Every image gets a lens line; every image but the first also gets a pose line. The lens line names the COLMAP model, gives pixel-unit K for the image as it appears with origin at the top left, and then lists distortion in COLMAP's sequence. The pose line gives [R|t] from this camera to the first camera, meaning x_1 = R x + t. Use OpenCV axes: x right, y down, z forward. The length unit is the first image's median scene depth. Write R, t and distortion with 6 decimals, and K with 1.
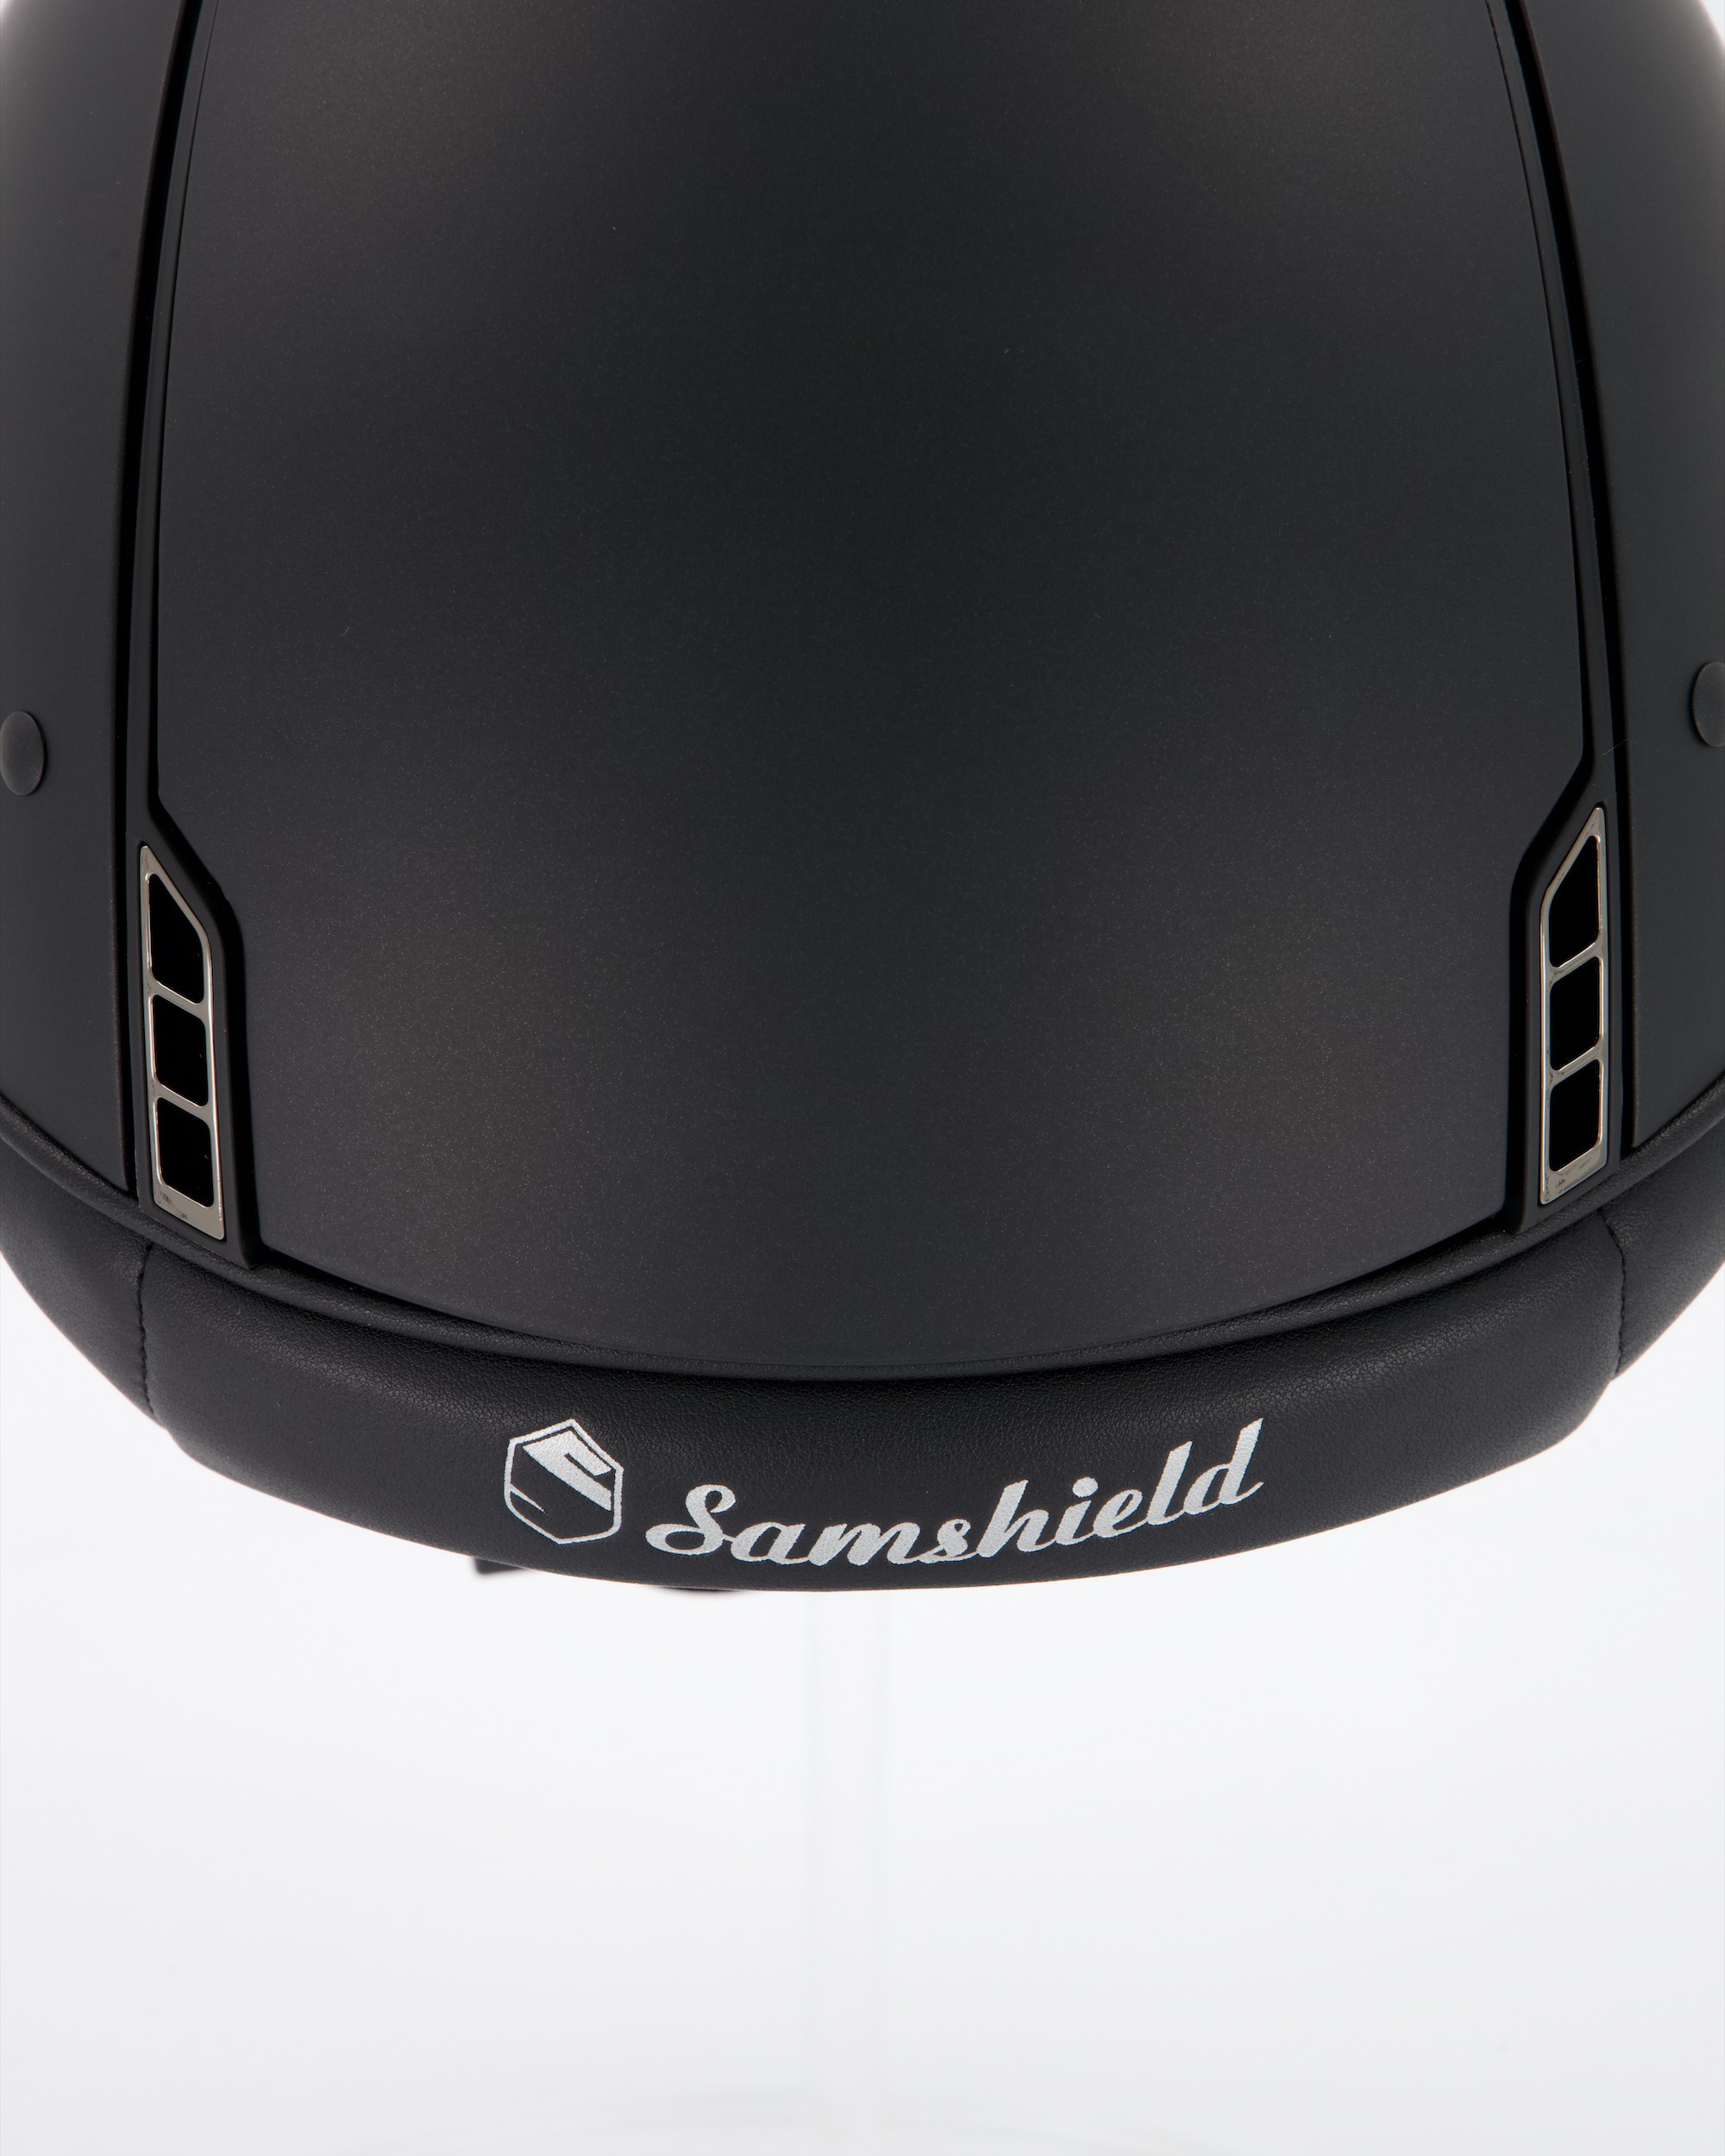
lens RADIAL K [[6258.8, 0, 864.7], [0, 6258.8, 1078.0], [0, 0, 1]] dist [0.066737, 0.000000]
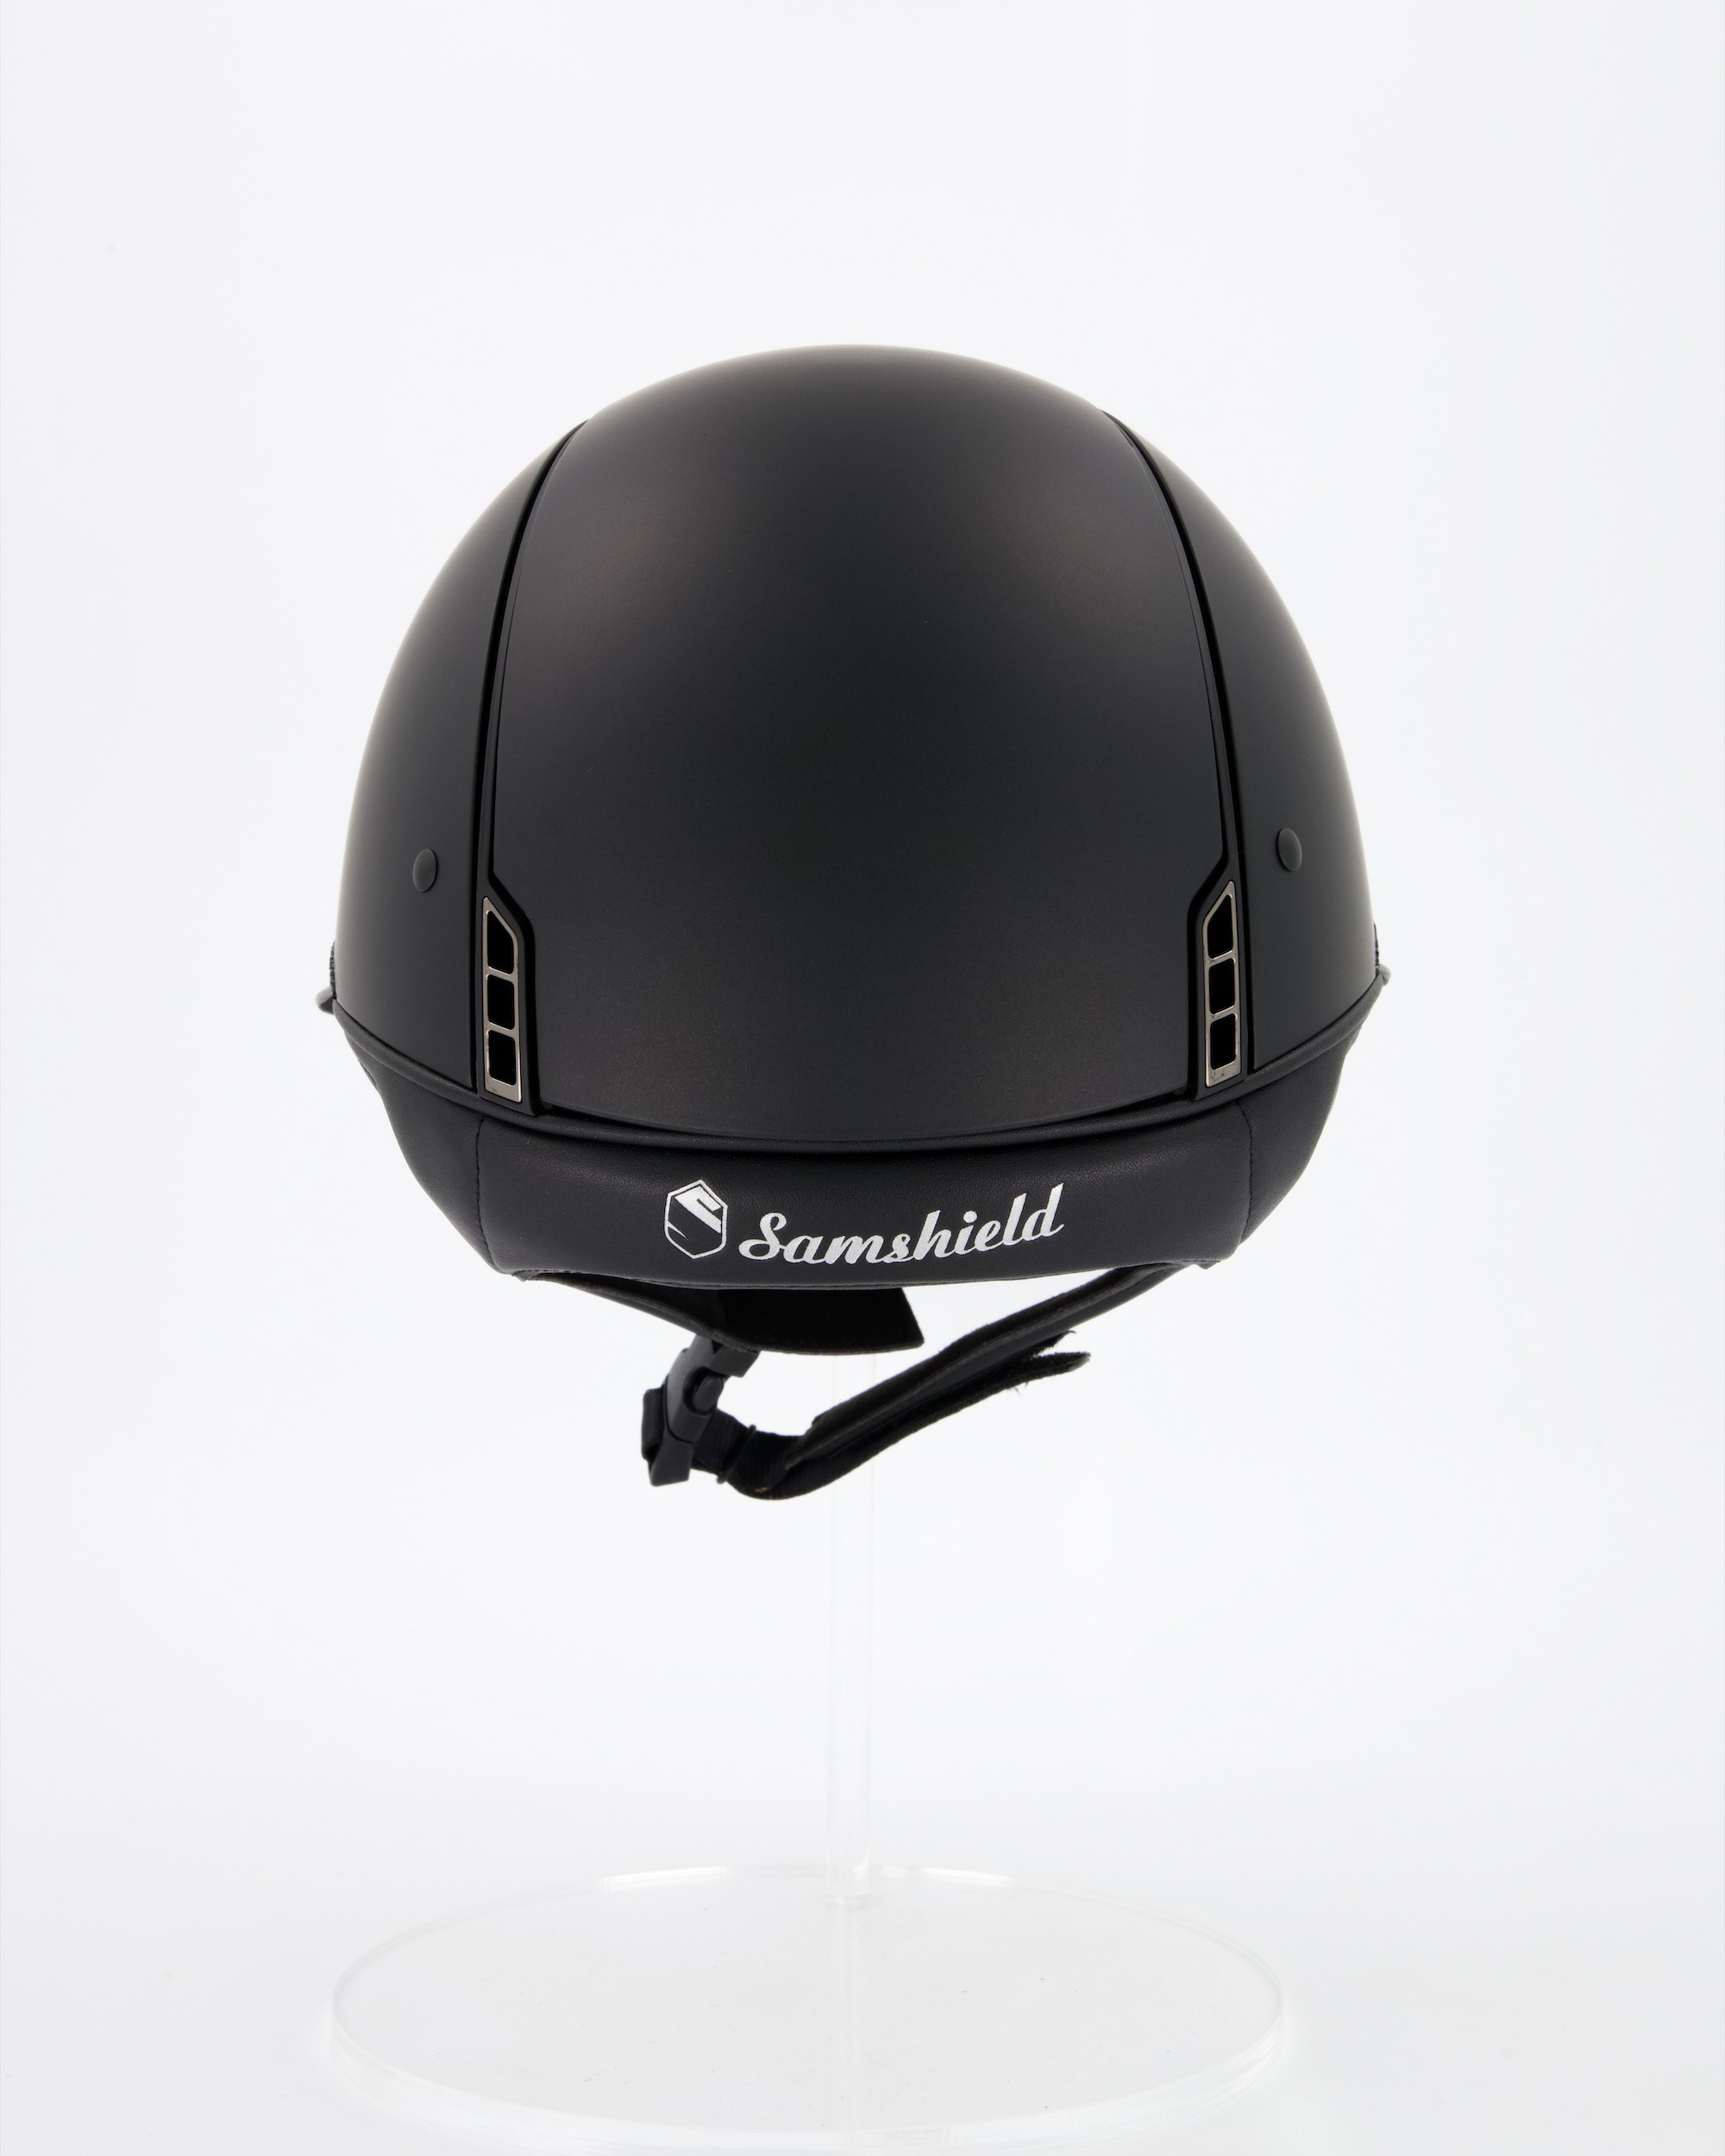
lens RADIAL K [[3184.6, 0, 859.1], [0, 3184.6, 1078.2], [0, 0, 1]] dist [-0.026716, 0.000000]
pose [[0.999992, 0.000630, -0.004058, 0.005347], [-0.001525, 0.974474, -0.224497, 0.239516], [0.003813, 0.224502, 0.974466, 0.047831]]
